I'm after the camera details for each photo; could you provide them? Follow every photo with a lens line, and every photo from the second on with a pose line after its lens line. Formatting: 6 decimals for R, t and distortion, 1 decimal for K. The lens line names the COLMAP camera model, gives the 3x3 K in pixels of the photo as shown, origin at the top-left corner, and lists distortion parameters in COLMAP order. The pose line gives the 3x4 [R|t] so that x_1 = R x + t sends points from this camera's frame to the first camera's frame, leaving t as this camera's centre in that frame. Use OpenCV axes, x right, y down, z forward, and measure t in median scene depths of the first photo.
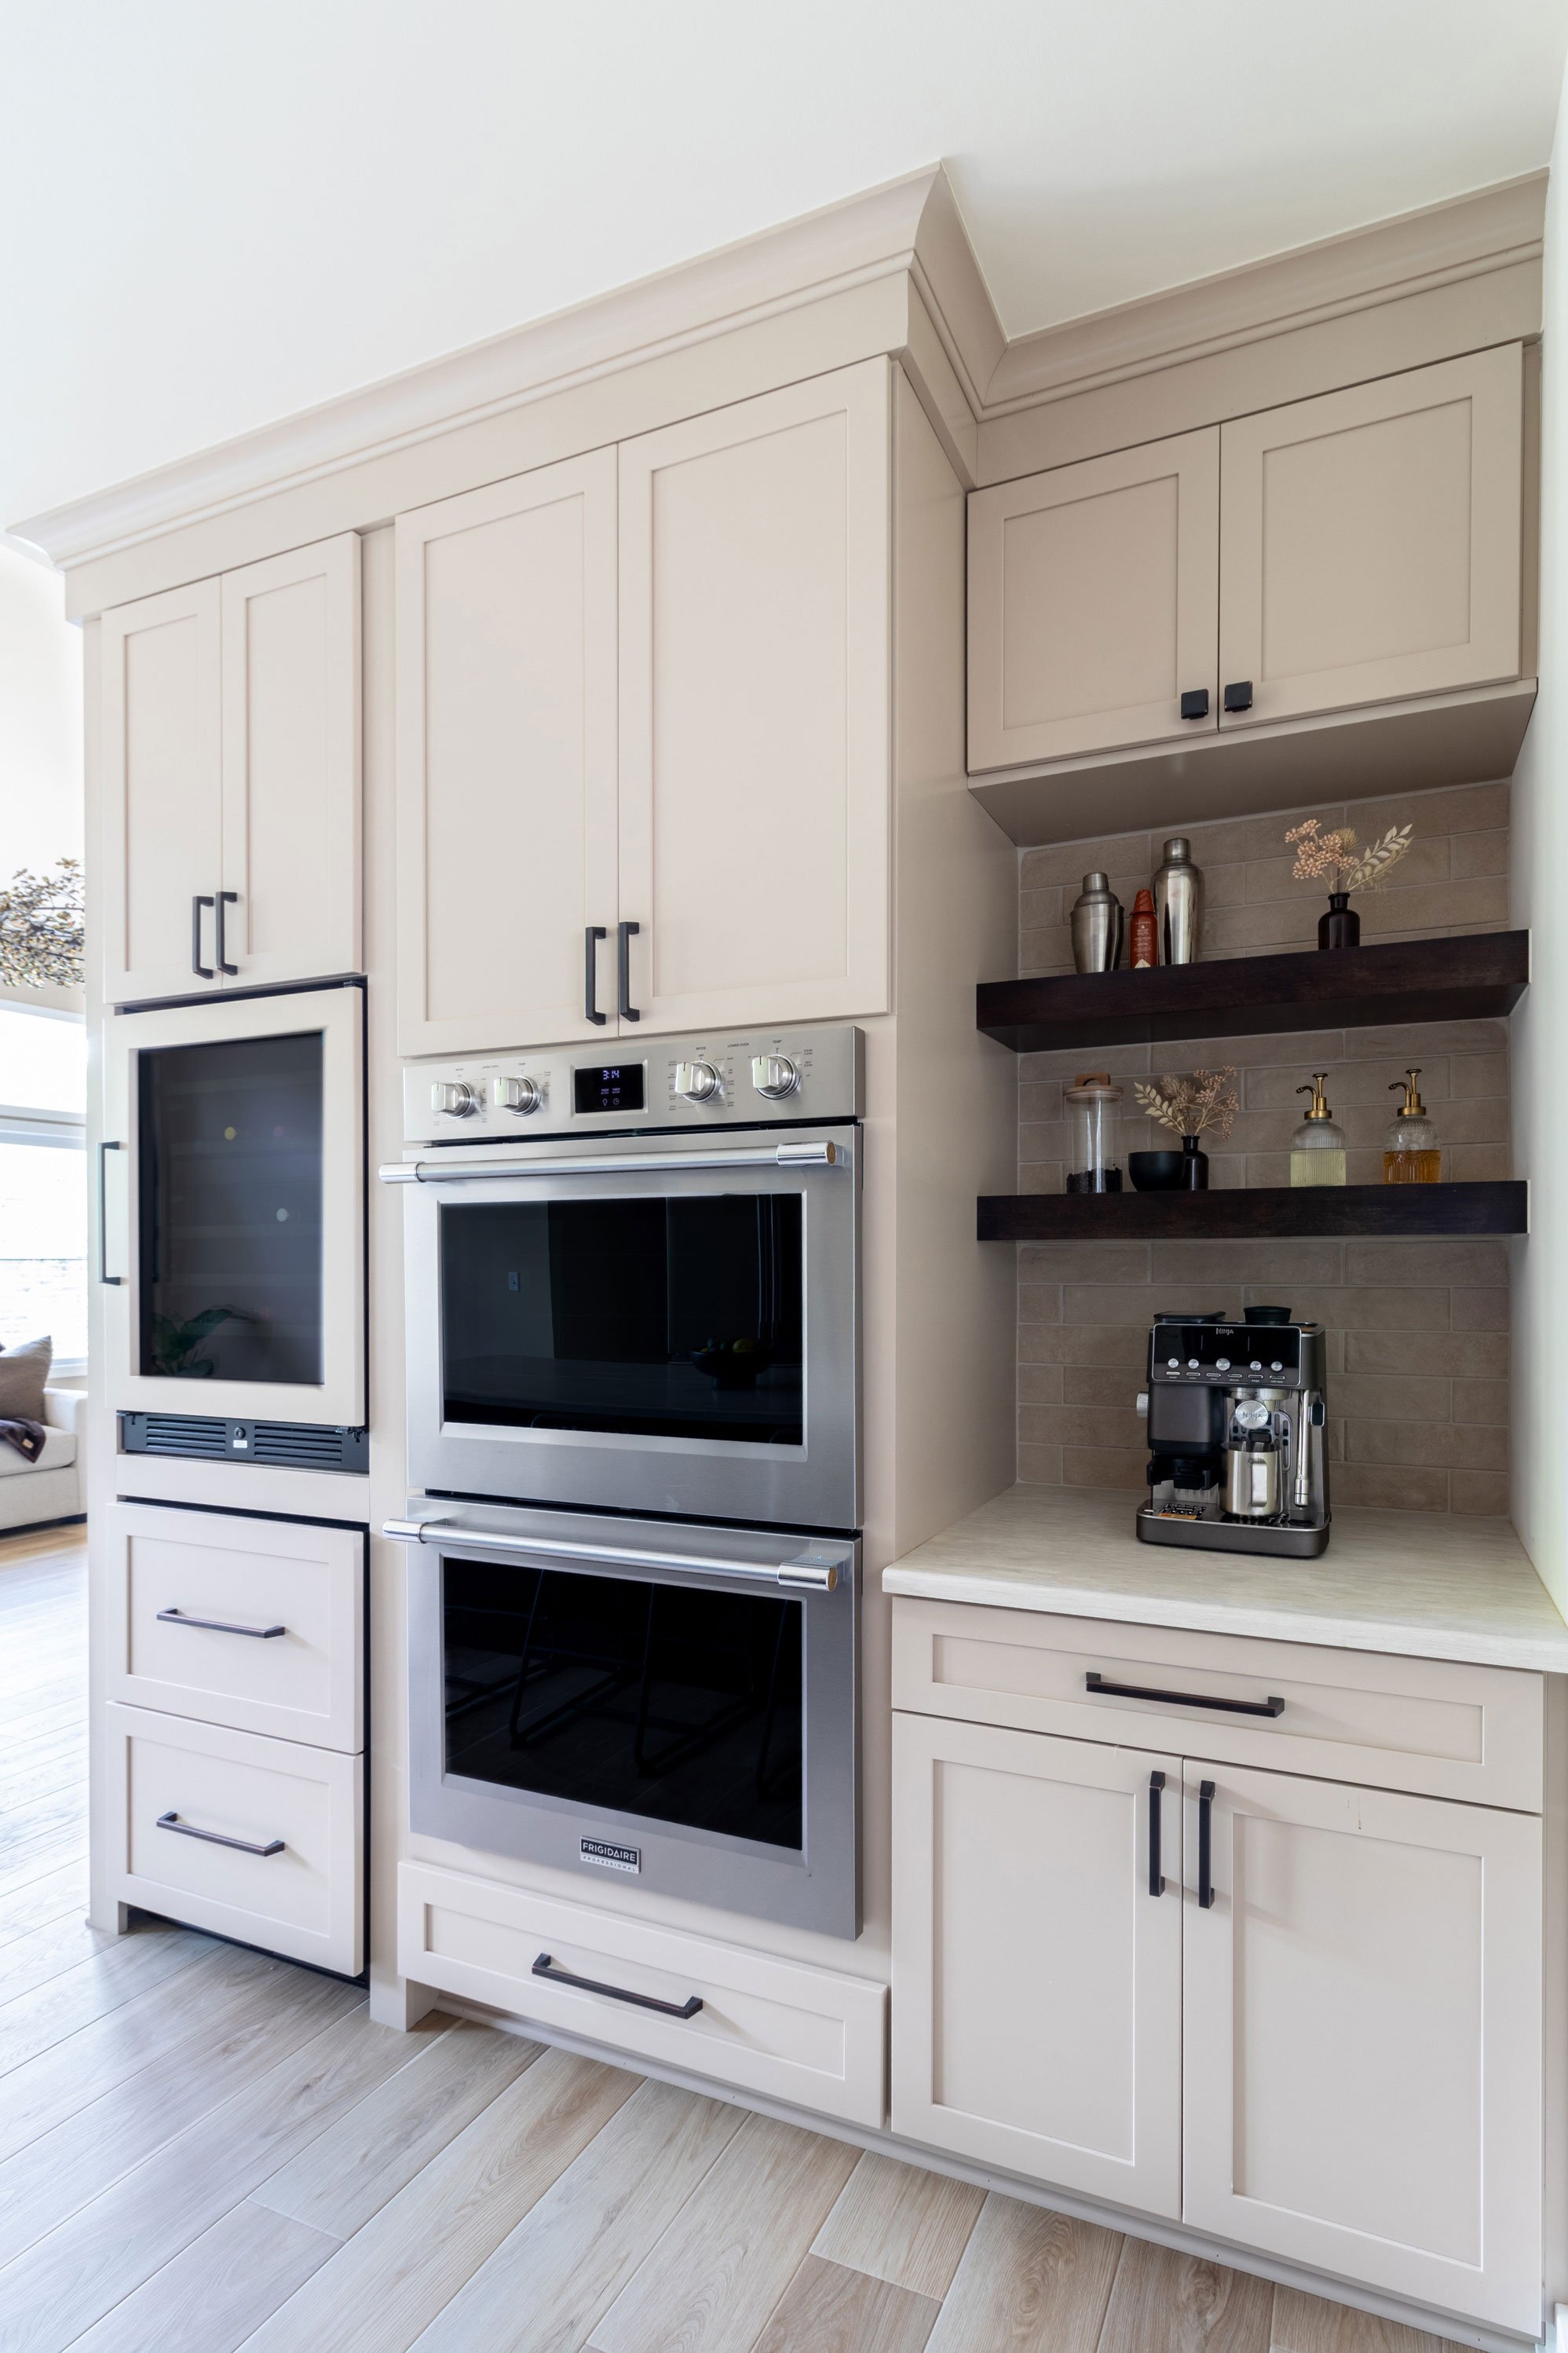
lens RADIAL K [[1095.2, 0, 679.3], [0, 1095.2, 1285.1], [0, 0, 1]] dist [0.001357, 0.001333]
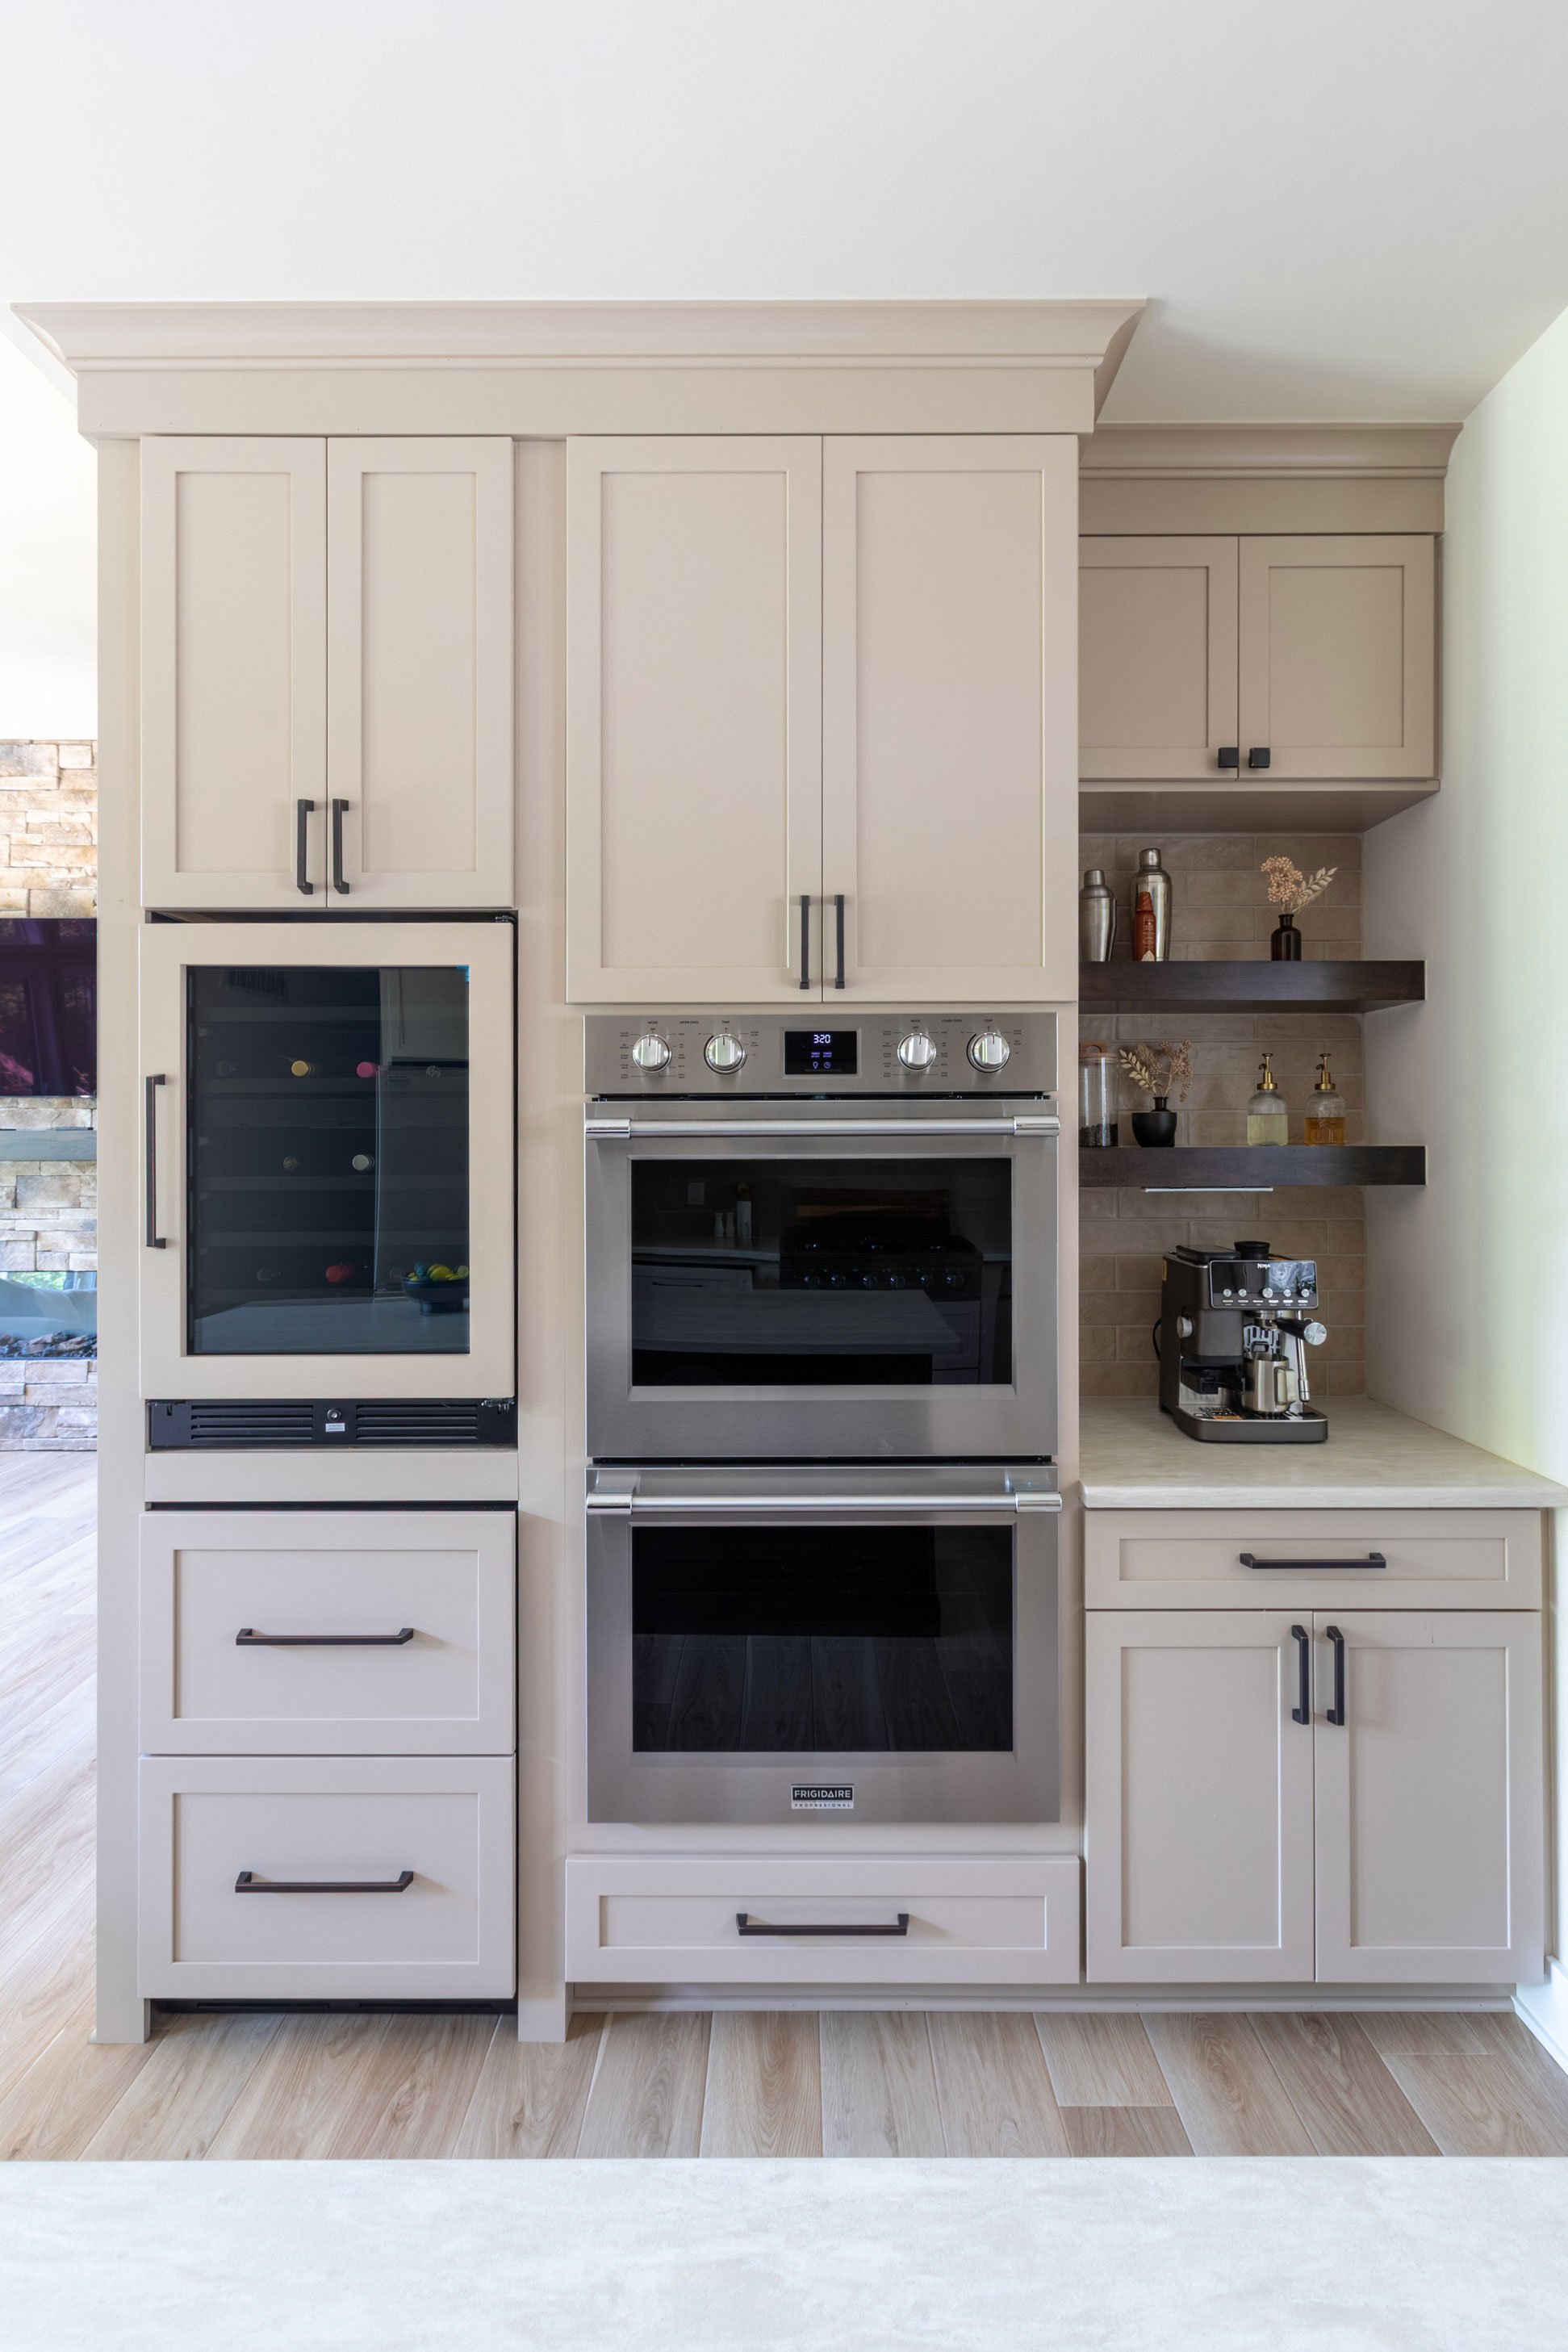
lens RADIAL K [[1150.0, 0, 784.0], [0, 1150.0, 1176.0], [0, 0, 1]] dist [0.002229, 0.000924]
pose [[0.916897, -0.003477, 0.399108, -0.495206], [0.008246, 0.999914, -0.010232, -0.048339], [-0.399038, 0.012673, 0.916847, 0.016813]]
